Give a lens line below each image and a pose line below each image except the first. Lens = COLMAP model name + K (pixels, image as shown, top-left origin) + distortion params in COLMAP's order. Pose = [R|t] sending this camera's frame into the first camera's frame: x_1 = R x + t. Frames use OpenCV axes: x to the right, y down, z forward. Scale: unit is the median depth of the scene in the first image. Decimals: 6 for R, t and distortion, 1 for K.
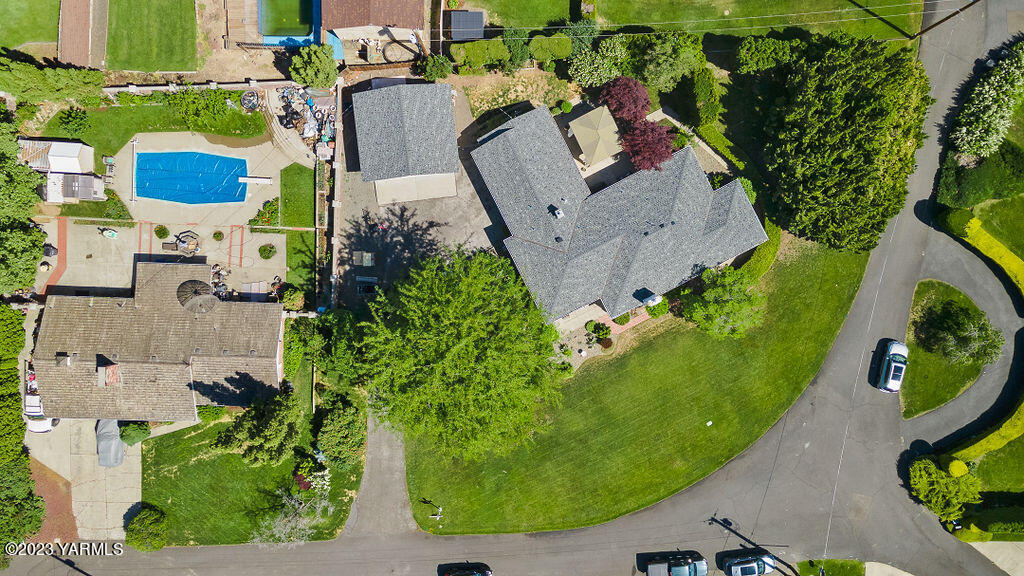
lens RADIAL K [[745.7, 0, 507.7], [0, 745.7, 285.3], [0, 0, 1]] dist [0.025874, 0.039619]
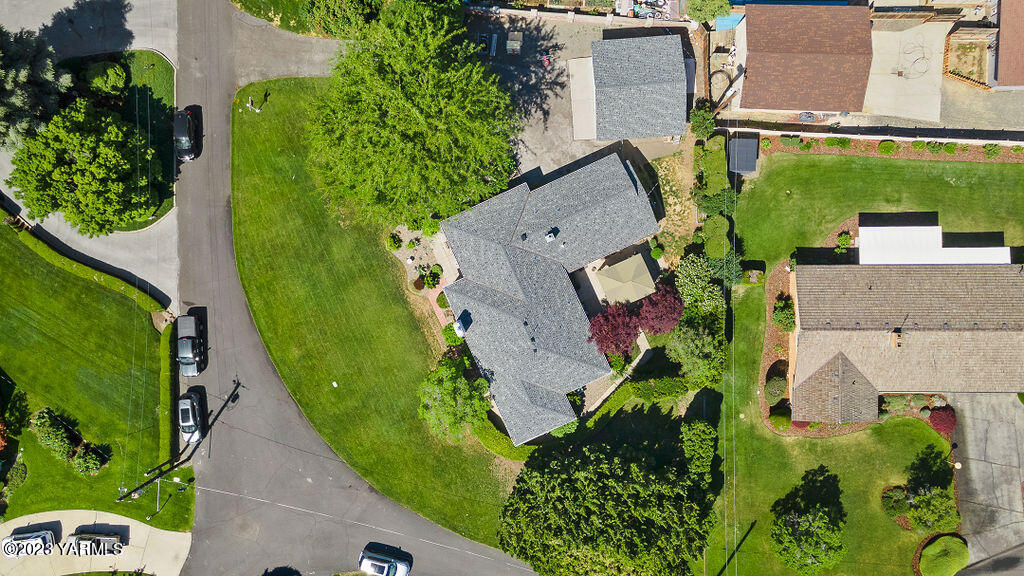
lens RADIAL K [[745.7, 0, 507.7], [0, 745.7, 285.3], [0, 0, 1]] dist [0.025874, 0.039619]
pose [[-0.043929, 0.998772, 0.022906, 0.108929], [-0.998959, -0.043632, -0.013321, -0.028093], [-0.012305, -0.023467, 0.999649, 0.002012]]
